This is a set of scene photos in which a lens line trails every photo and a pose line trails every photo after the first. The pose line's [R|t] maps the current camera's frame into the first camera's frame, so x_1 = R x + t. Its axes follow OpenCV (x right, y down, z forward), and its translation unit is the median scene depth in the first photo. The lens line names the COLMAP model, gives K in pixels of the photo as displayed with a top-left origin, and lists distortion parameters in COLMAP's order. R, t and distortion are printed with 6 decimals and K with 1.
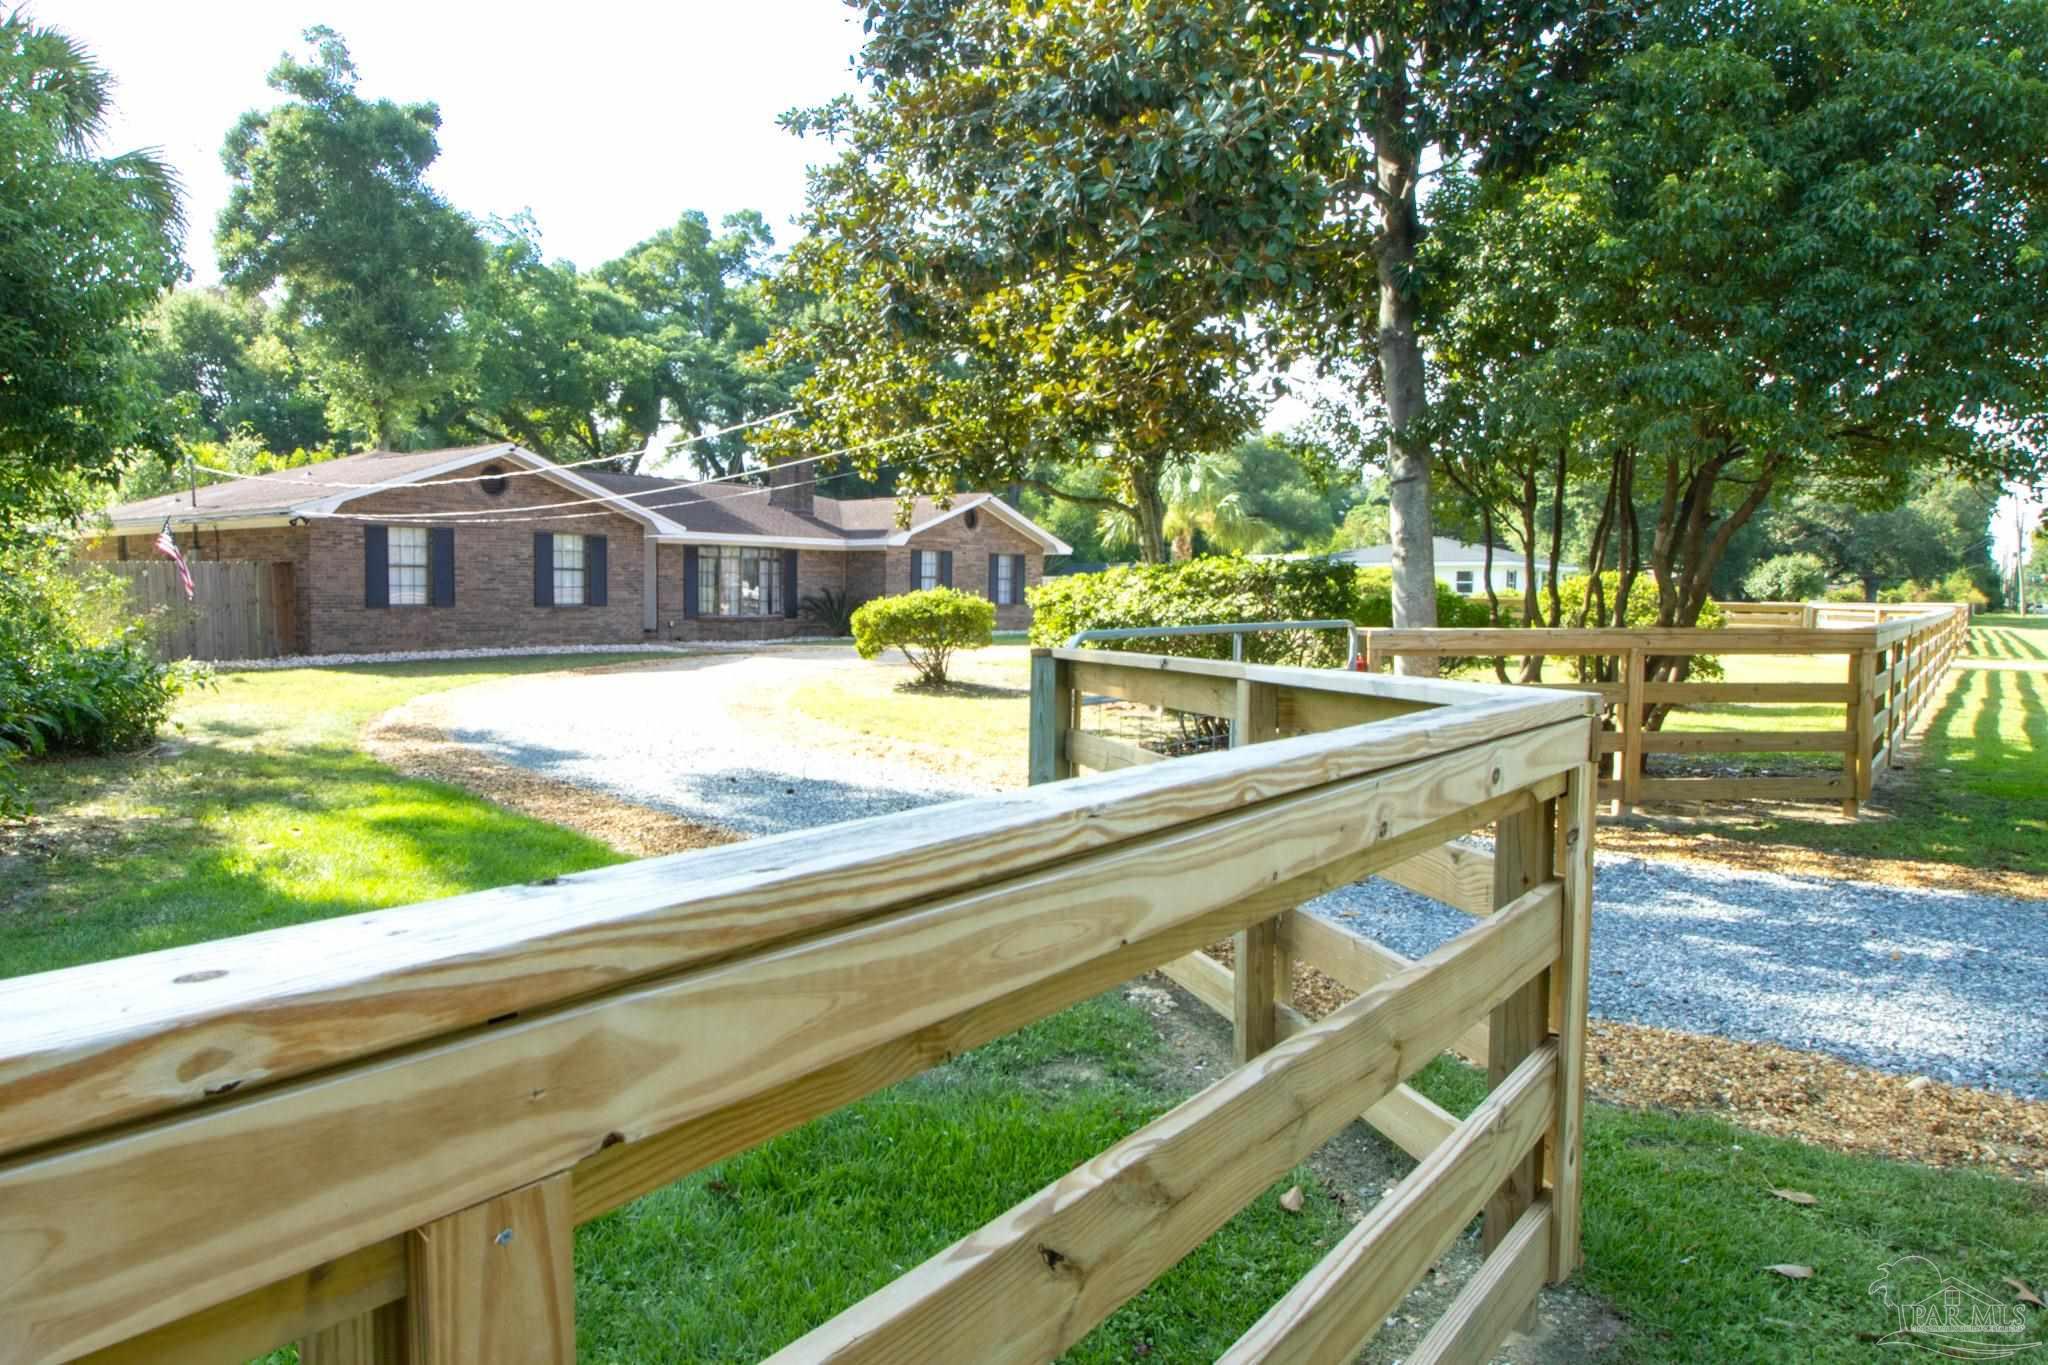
lens RADIAL K [[1450.6, 0, 1019.1], [0, 1450.6, 667.5], [0, 0, 1]] dist [-0.018433, 0.002516]
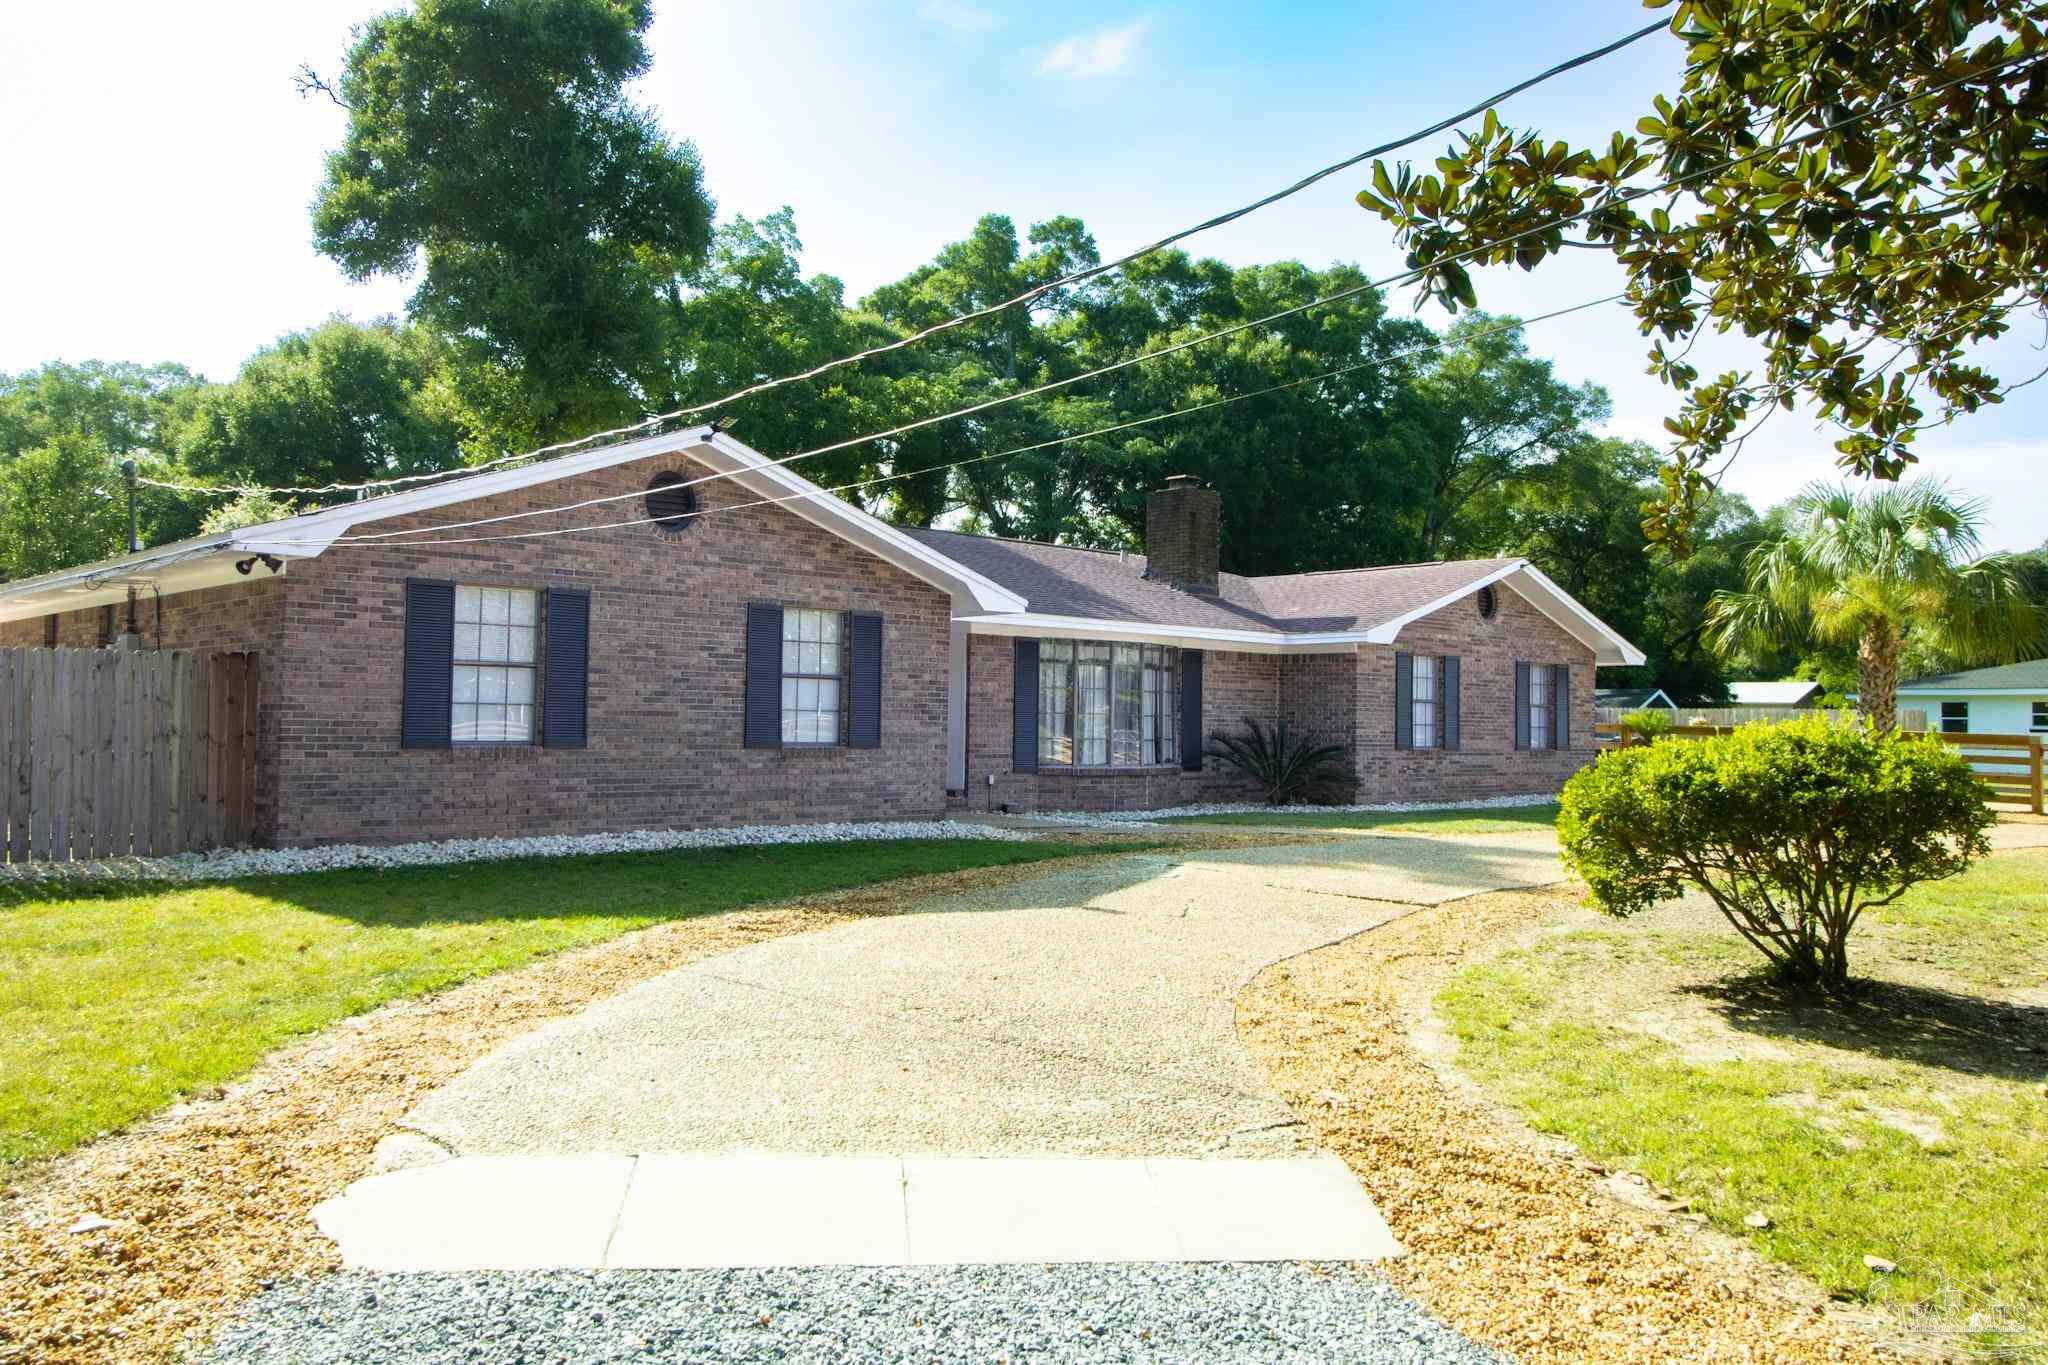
lens RADIAL K [[1745.3, 0, 1024.2], [0, 1745.3, 686.0], [0, 0, 1]] dist [0.001133, 0.000947]
pose [[0.982302, 0.003486, -0.187269, -0.079278], [-0.017688, 0.997085, -0.074221, -0.012964], [0.186464, 0.076220, 0.979501, 0.268302]]
